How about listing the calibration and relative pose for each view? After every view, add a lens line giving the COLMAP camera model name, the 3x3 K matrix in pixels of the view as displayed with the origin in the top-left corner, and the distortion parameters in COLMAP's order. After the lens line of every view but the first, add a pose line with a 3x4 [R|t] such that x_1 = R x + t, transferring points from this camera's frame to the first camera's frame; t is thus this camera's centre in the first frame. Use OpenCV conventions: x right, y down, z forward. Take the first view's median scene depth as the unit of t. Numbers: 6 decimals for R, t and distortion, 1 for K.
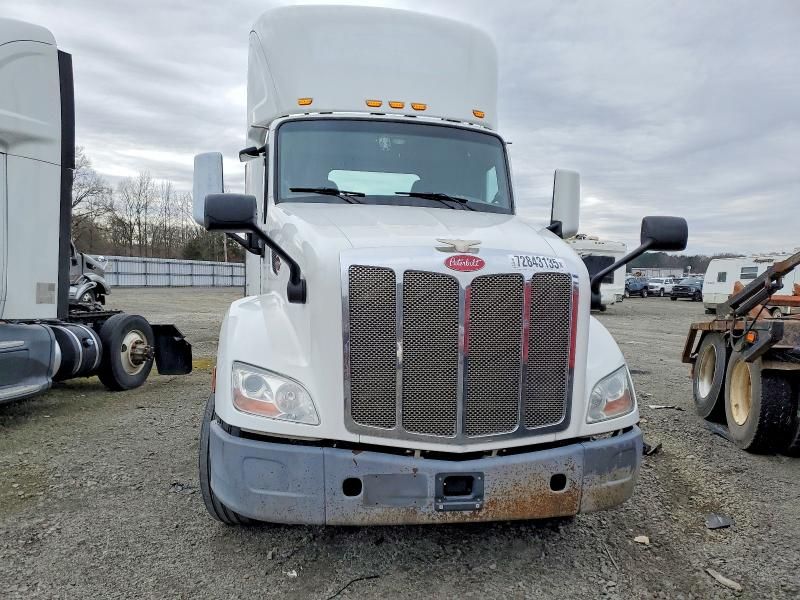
lens RADIAL K [[533.7, 0, 378.5], [0, 533.7, 299.0], [0, 0, 1]] dist [0.056466, -0.060325]
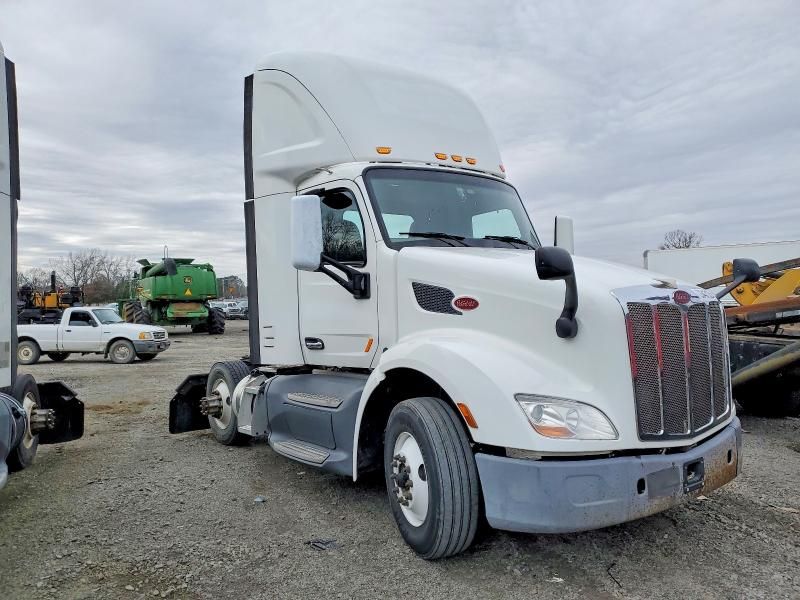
lens RADIAL K [[533.7, 0, 378.5], [0, 533.7, 299.0], [0, 0, 1]] dist [0.056466, -0.060325]
pose [[0.908890, -0.044316, 0.414675, -1.034136], [0.065696, 0.997137, -0.037430, -0.061929], [-0.411829, 0.061263, 0.909199, 0.105085]]
